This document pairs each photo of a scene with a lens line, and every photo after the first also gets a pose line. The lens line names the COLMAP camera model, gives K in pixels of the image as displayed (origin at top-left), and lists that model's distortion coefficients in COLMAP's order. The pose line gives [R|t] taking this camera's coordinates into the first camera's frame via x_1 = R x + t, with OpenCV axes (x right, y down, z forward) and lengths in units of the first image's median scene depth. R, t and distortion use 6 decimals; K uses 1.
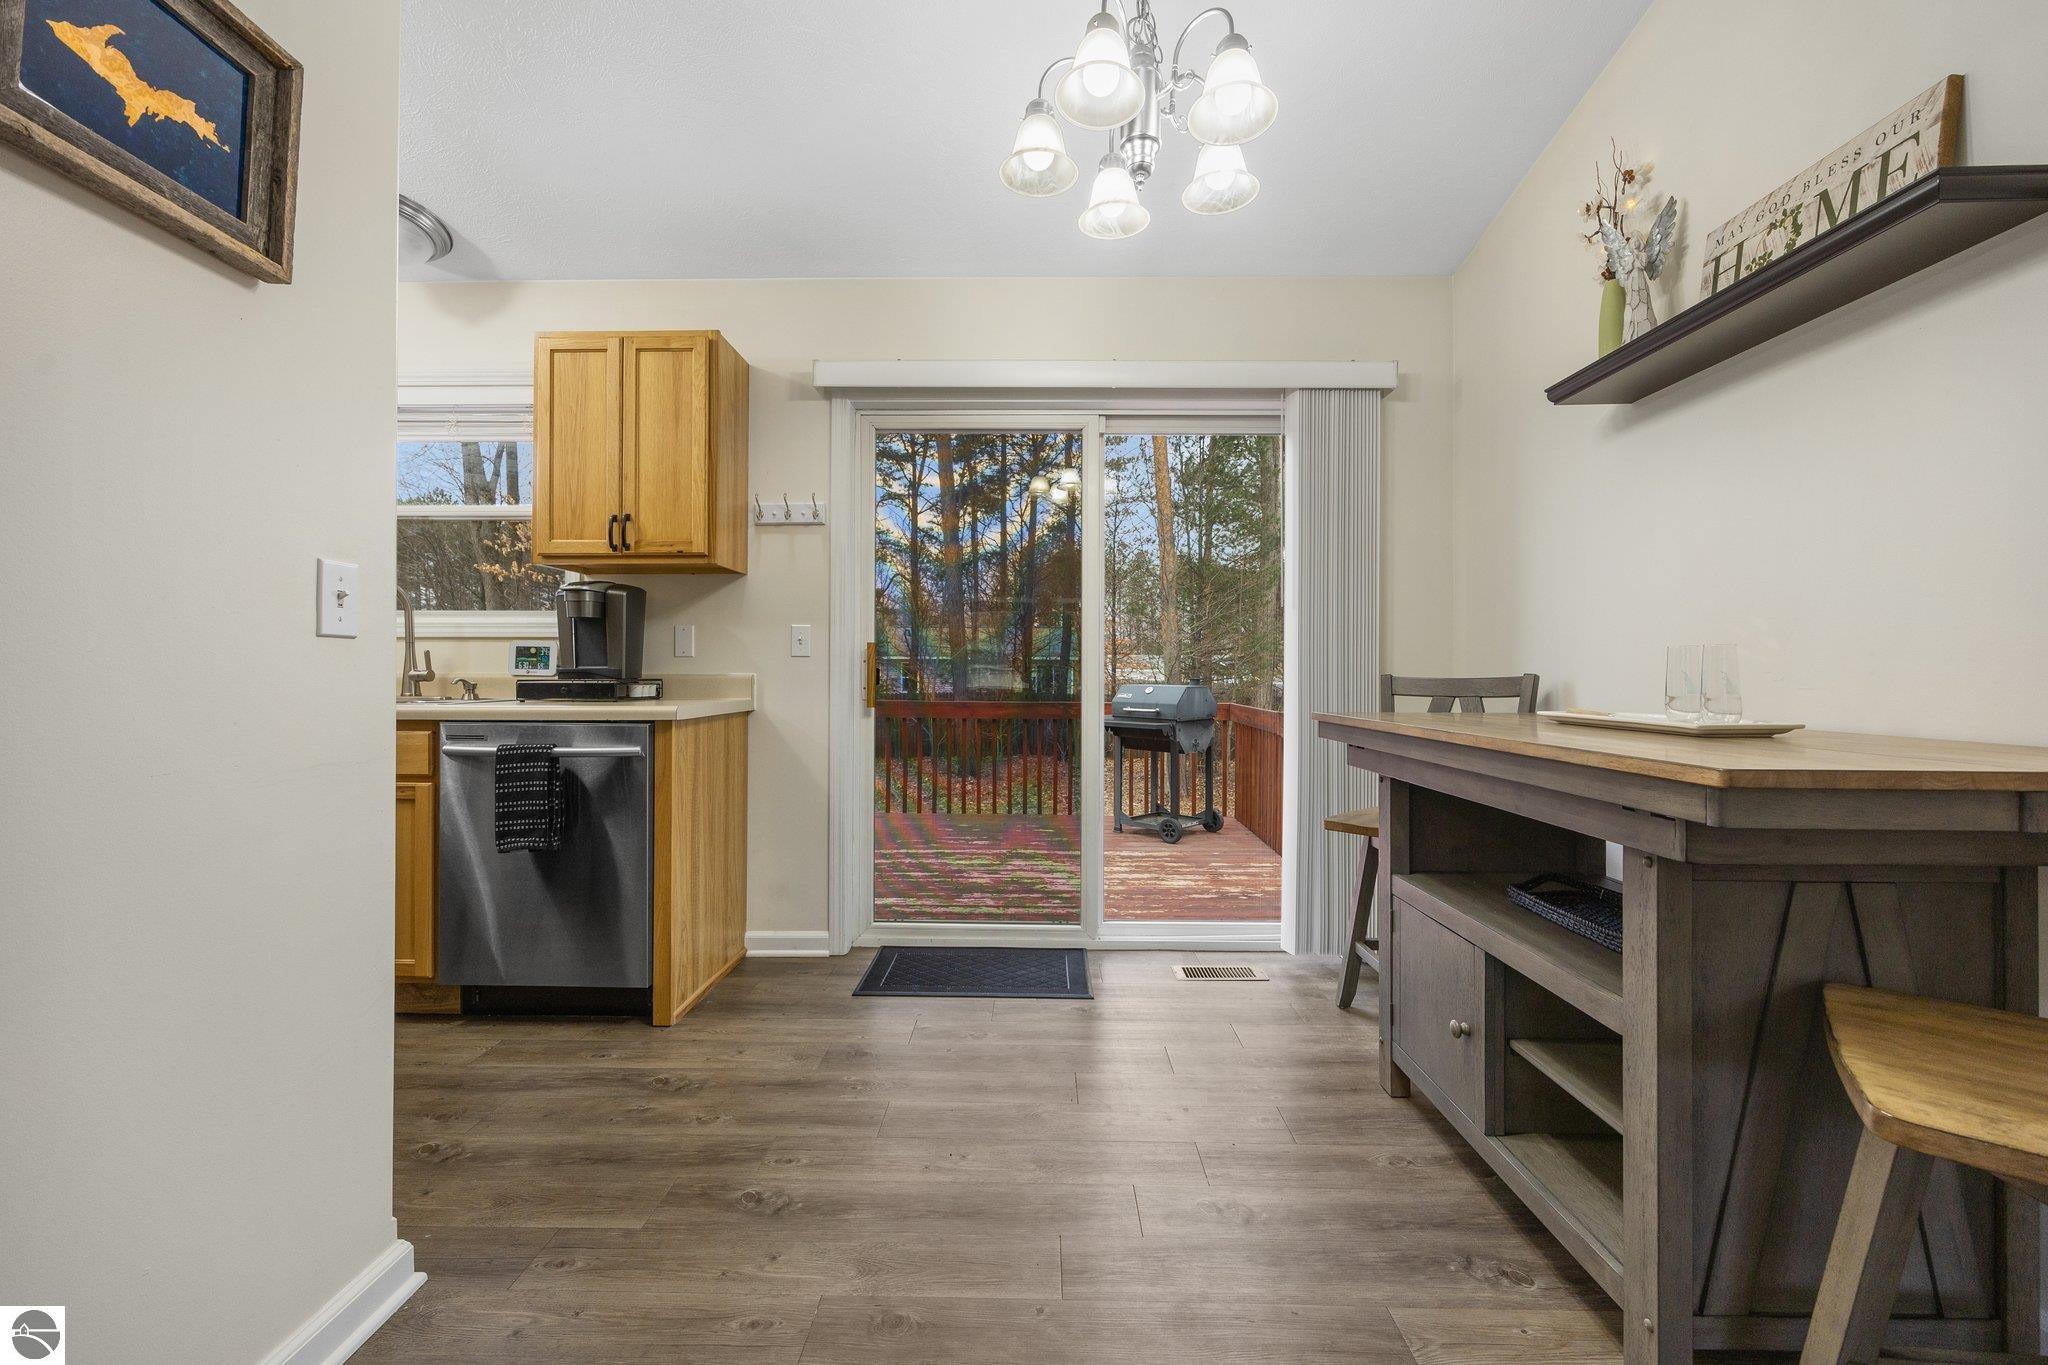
lens RADIAL K [[824.3, 0, 1017.6], [0, 824.3, 670.7], [0, 0, 1]] dist [-0.002071, -0.000055]
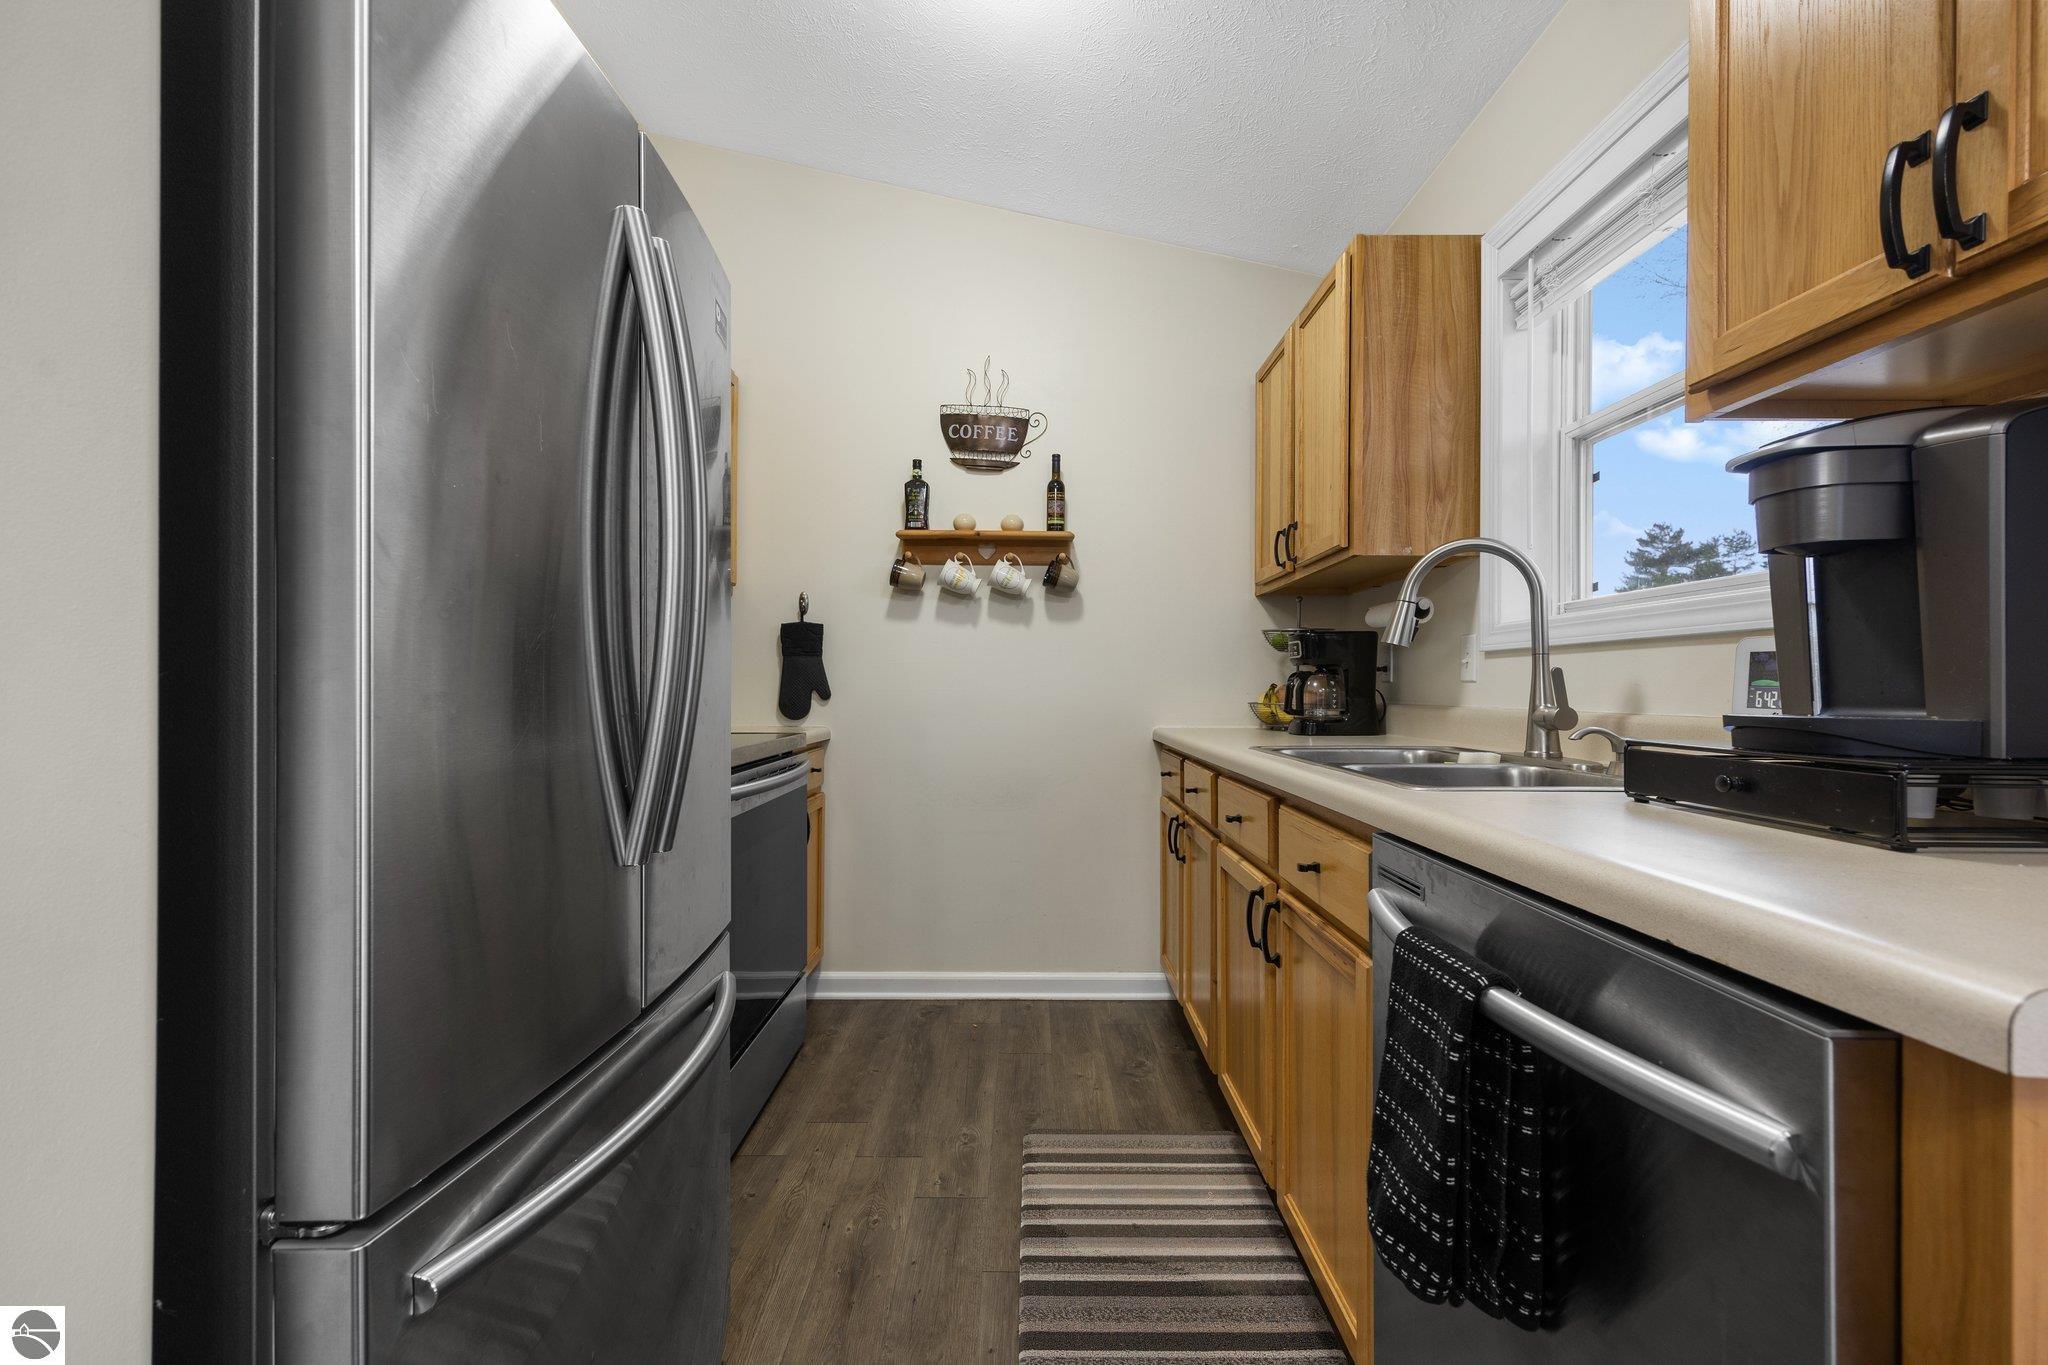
lens RADIAL K [[846.0, 0, 1014.3], [0, 846.0, 682.2], [0, 0, 1]] dist [0.001023, 0.000041]
pose [[0.005460, -0.006656, -0.999963, -0.222110], [-0.005539, 0.999962, -0.006686, -0.011840], [0.999970, 0.005575, 0.005423, 0.713456]]
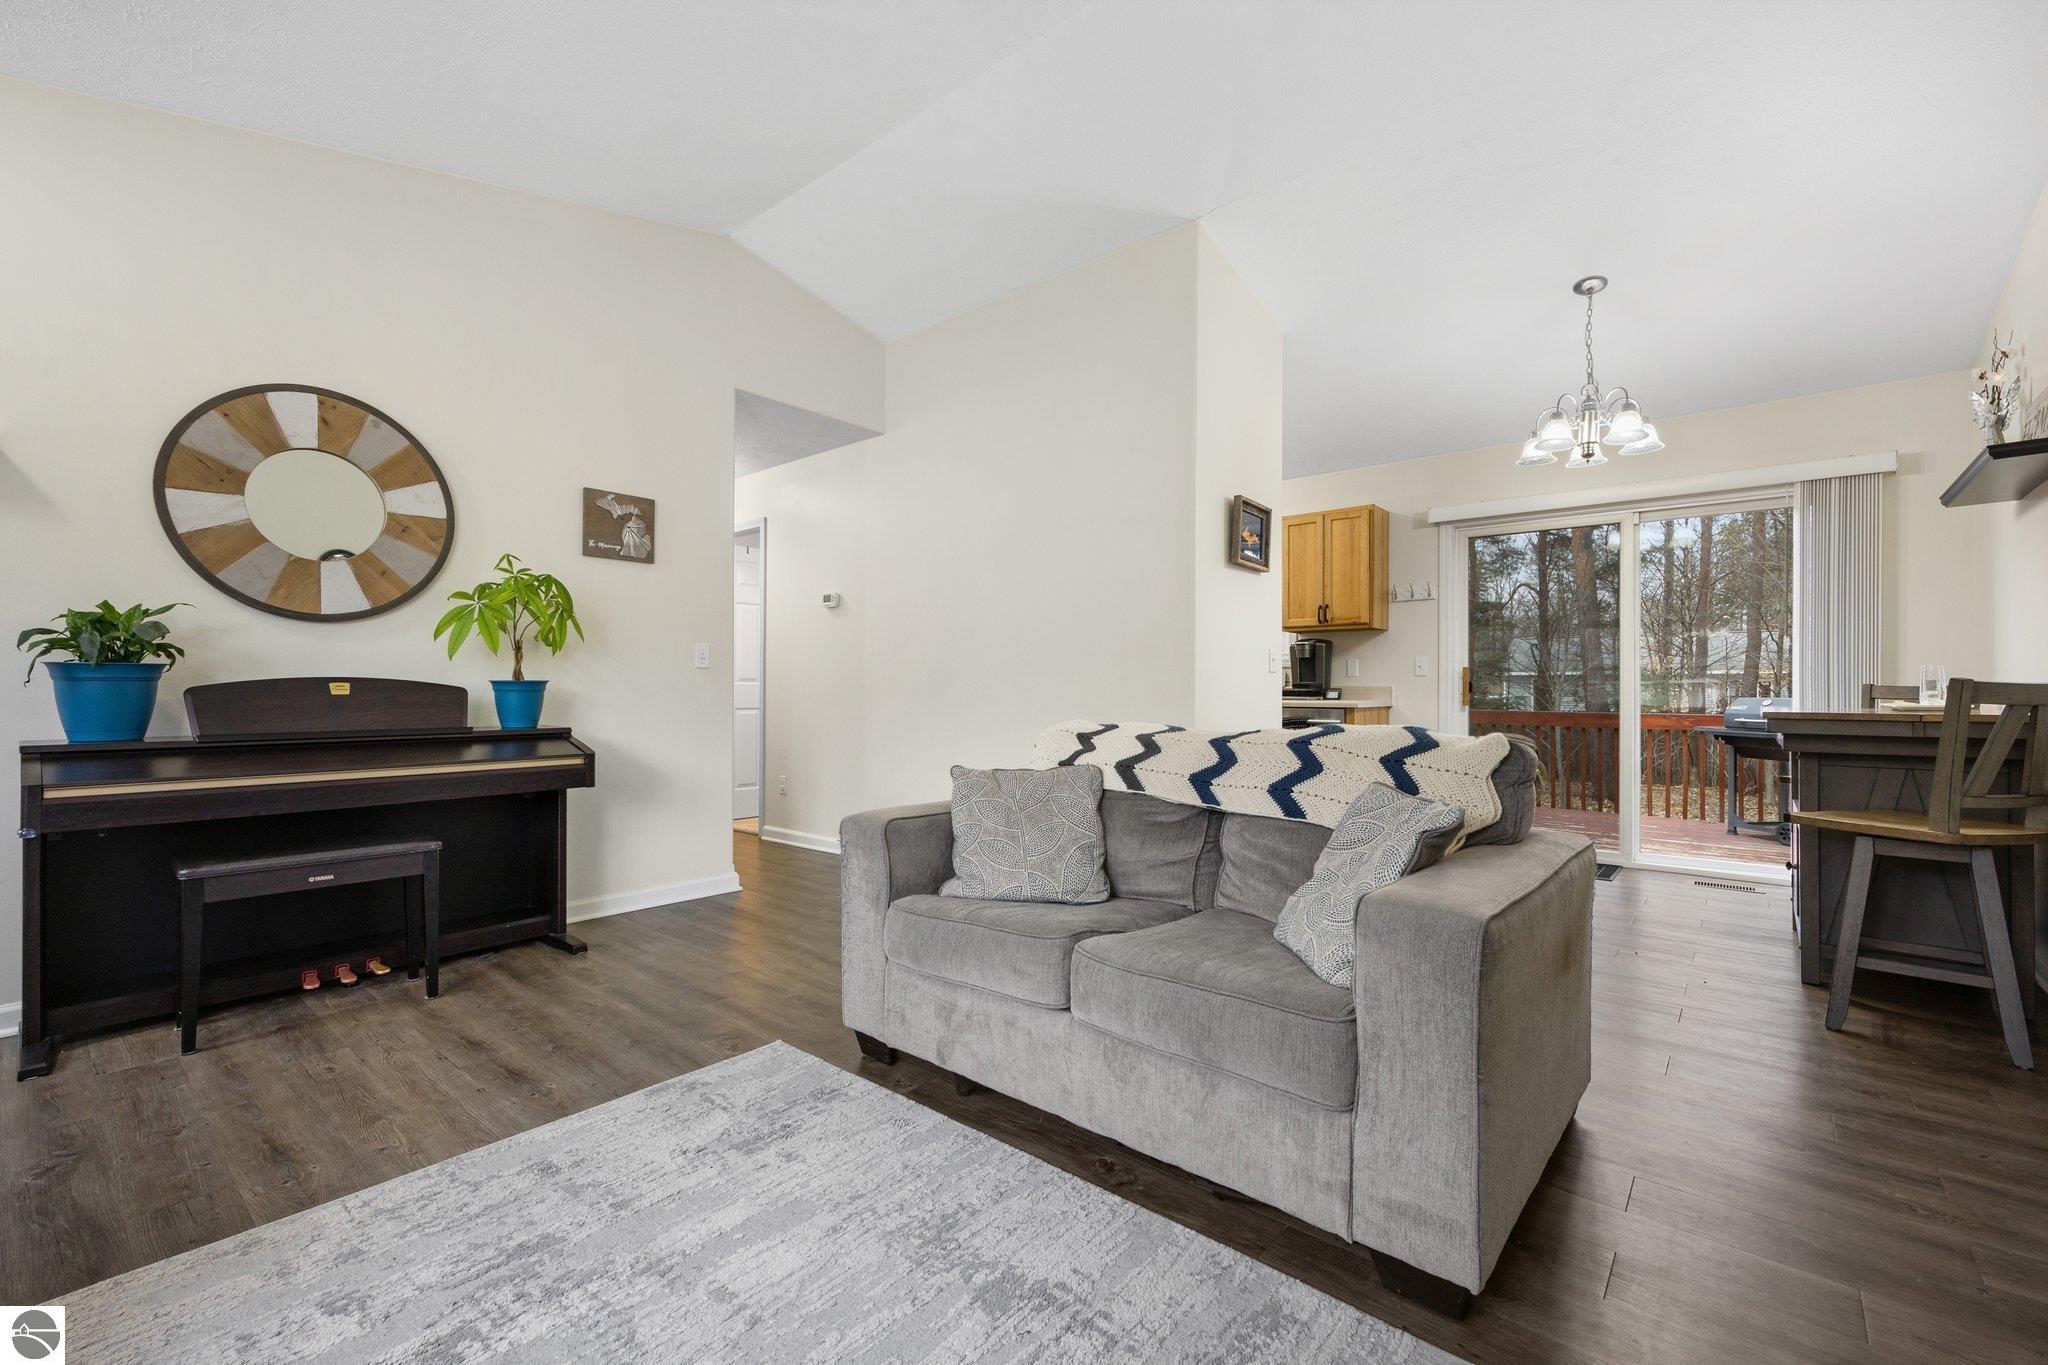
lens RADIAL K [[860.2, 0, 1025.2], [0, 860.2, 685.4], [0, 0, 1]] dist [0.006510, -0.000002]
pose [[0.776522, -0.003973, -0.630078, 0.263043], [0.000575, 0.999984, -0.005597, 0.015026], [0.630090, 0.003983, 0.776512, -1.055434]]
